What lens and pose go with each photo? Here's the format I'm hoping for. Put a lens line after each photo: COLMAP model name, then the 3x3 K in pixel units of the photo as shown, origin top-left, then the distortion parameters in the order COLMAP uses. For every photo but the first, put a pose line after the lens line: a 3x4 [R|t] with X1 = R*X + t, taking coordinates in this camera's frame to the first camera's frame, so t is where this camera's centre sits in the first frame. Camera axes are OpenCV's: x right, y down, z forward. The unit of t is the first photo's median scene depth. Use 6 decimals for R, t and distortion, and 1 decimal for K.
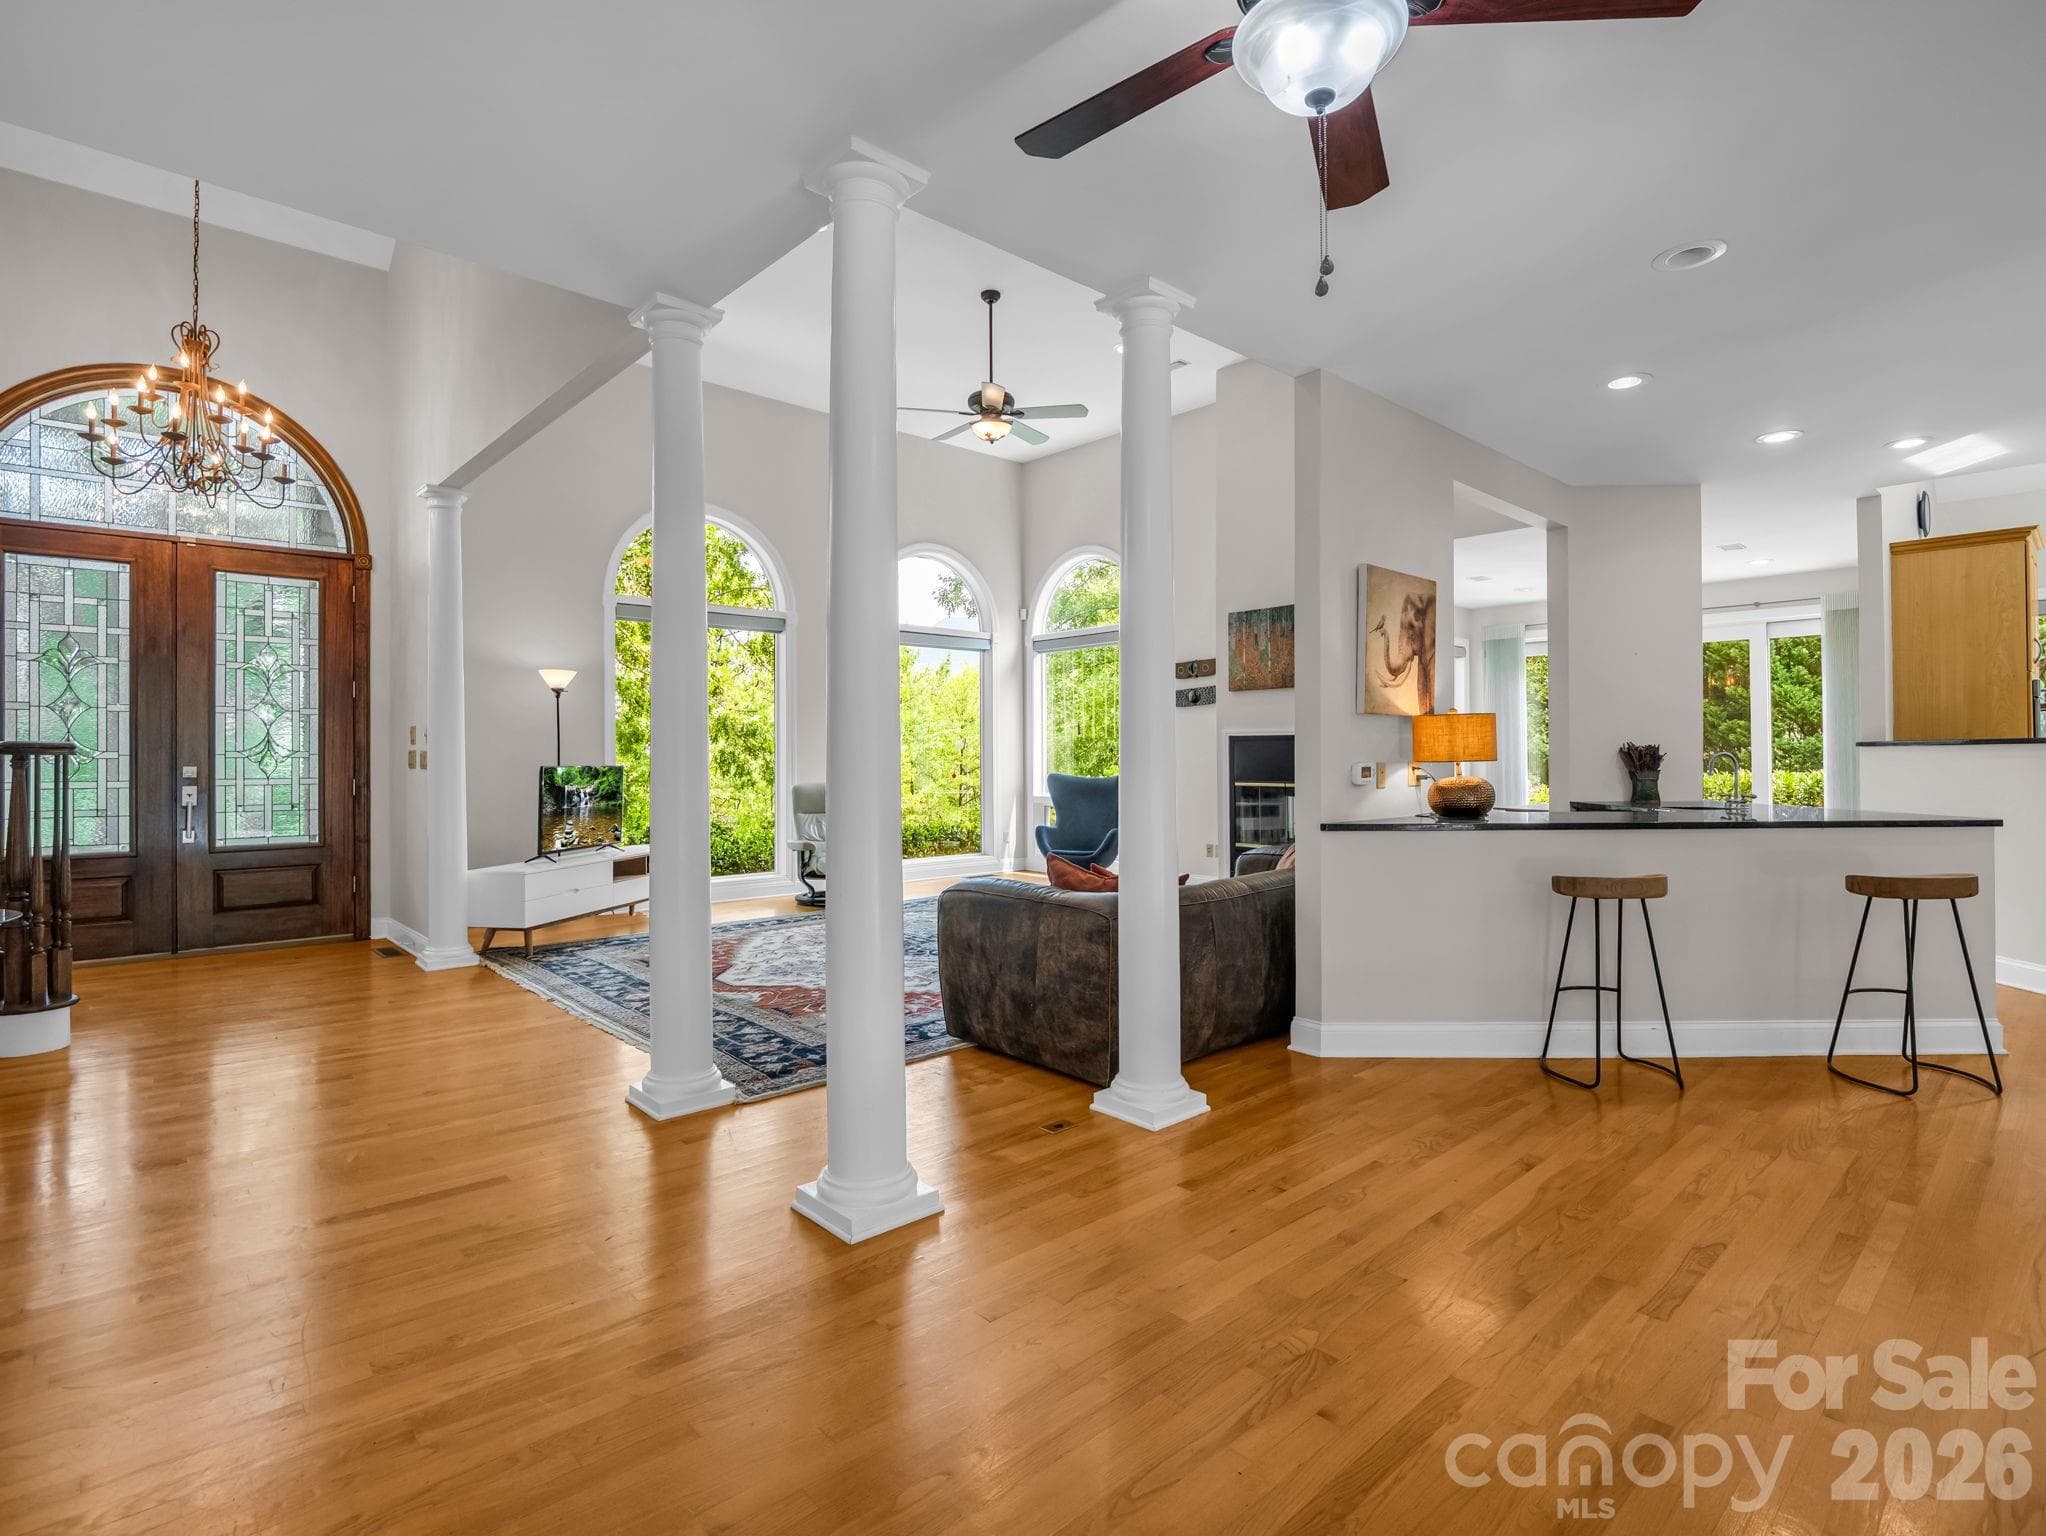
lens RADIAL K [[1026.2, 0, 1034.2], [0, 1026.2, 761.3], [0, 0, 1]] dist [-0.003018, -0.000353]
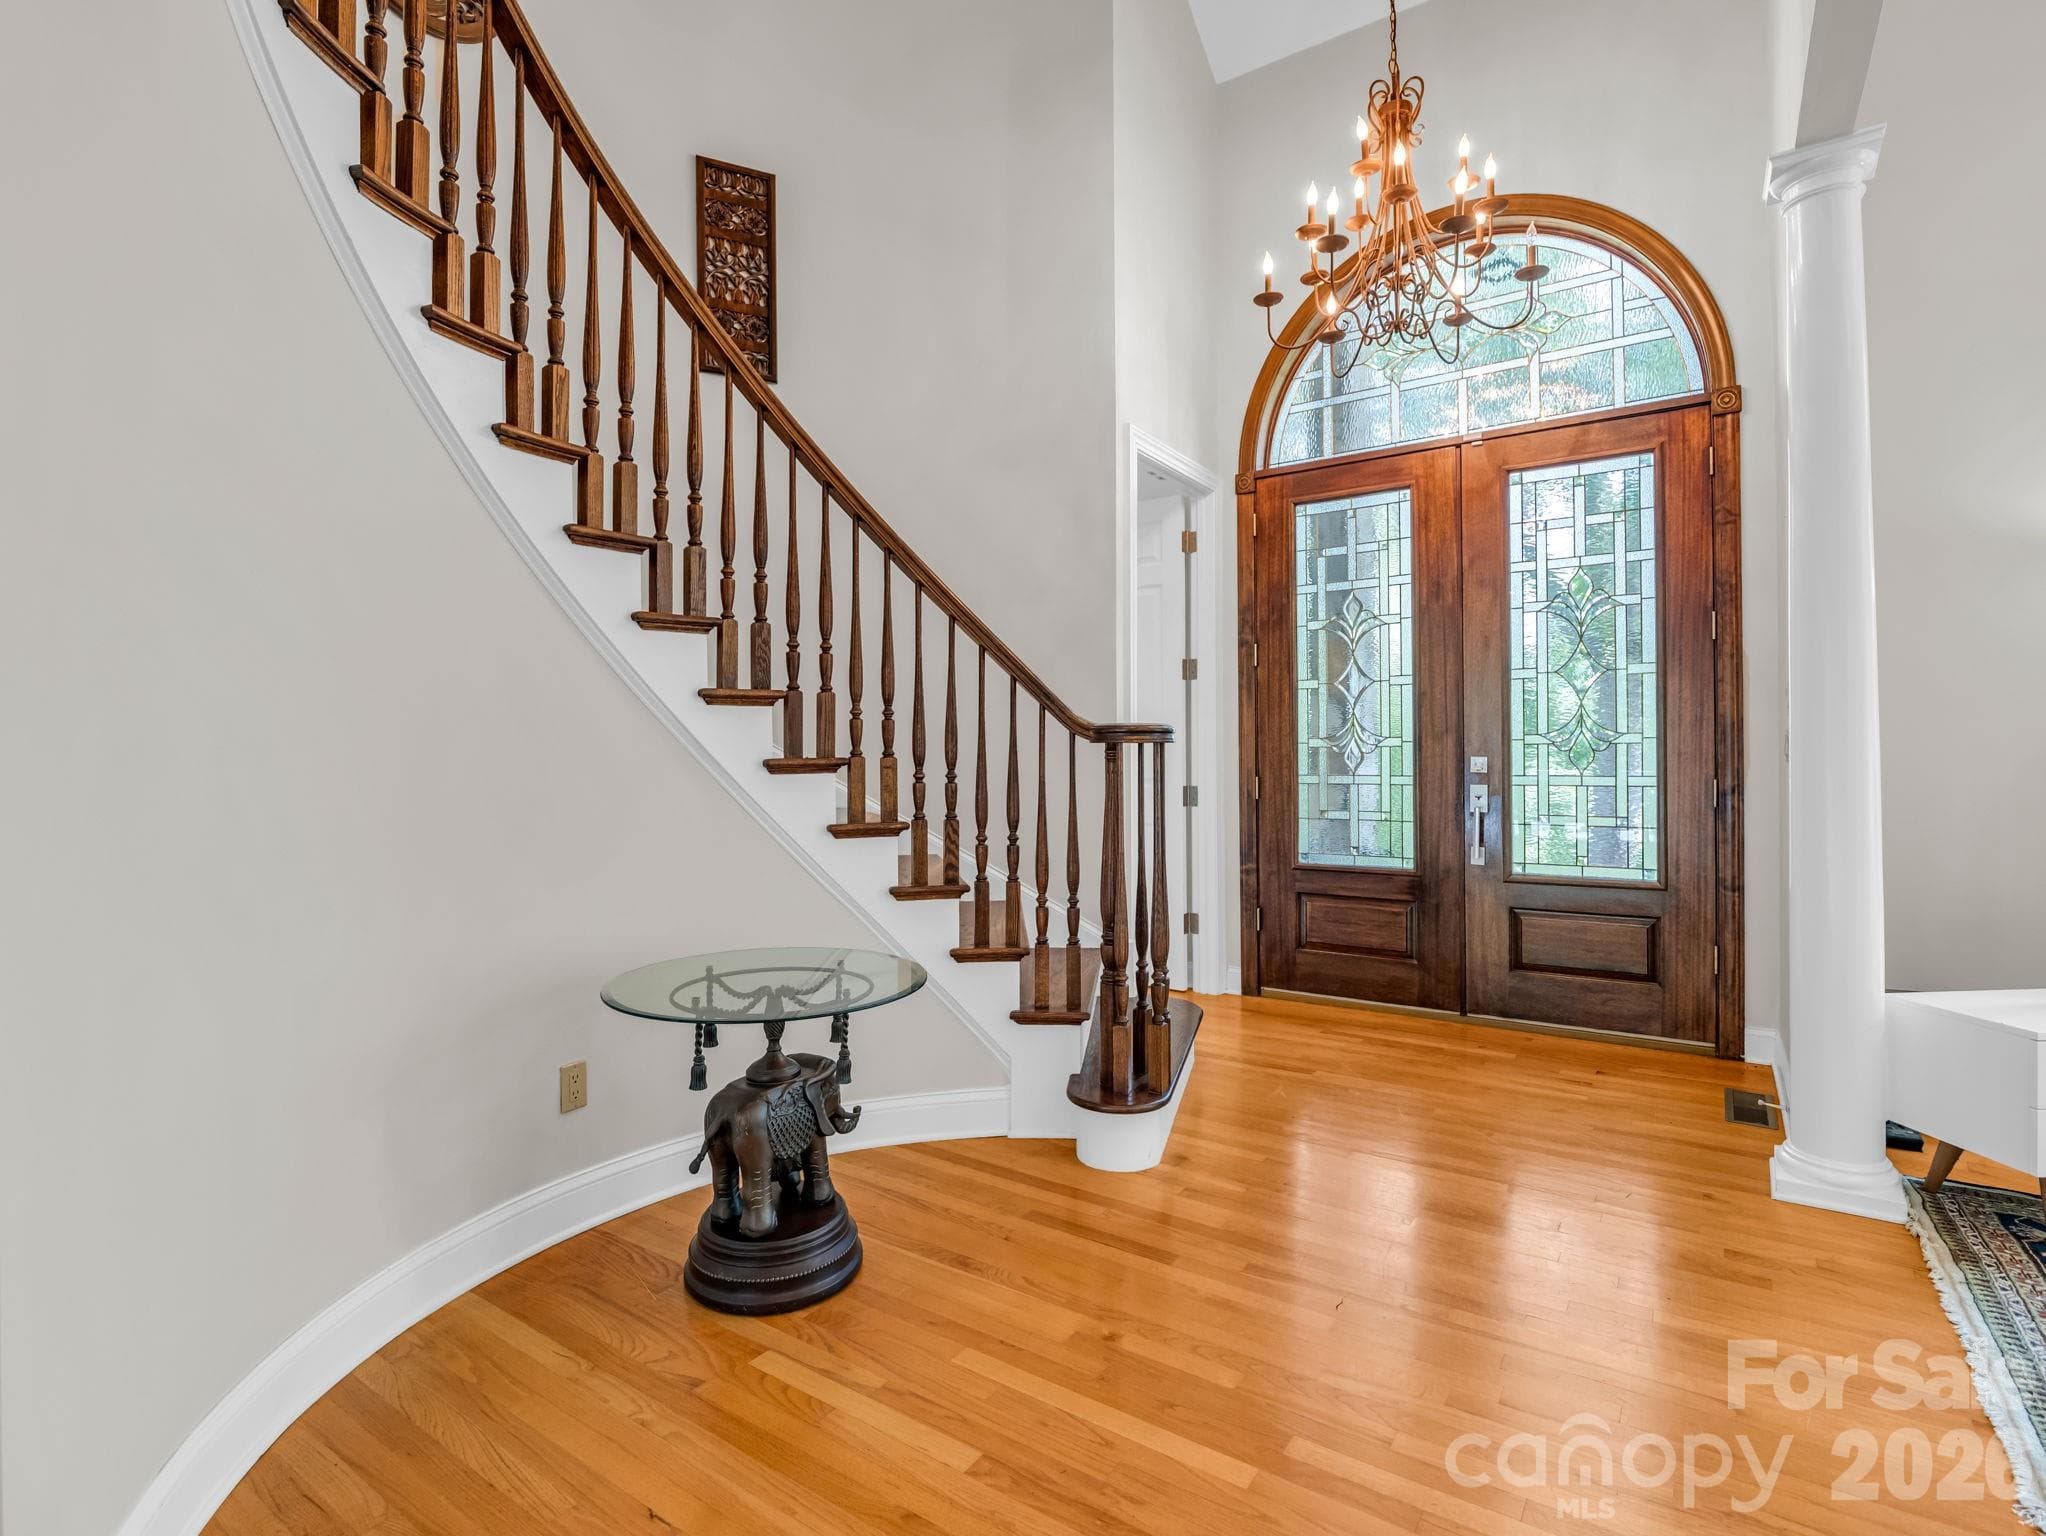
lens RADIAL K [[1026.2, 0, 1033.6], [0, 1026.2, 750.2], [0, 0, 1]] dist [-0.003018, -0.000353]
pose [[0.241036, -0.002302, -0.970513, -0.206522], [0.003919, 0.999991, -0.001399, 0.000220], [0.970508, -0.003466, 0.241043, 0.520649]]
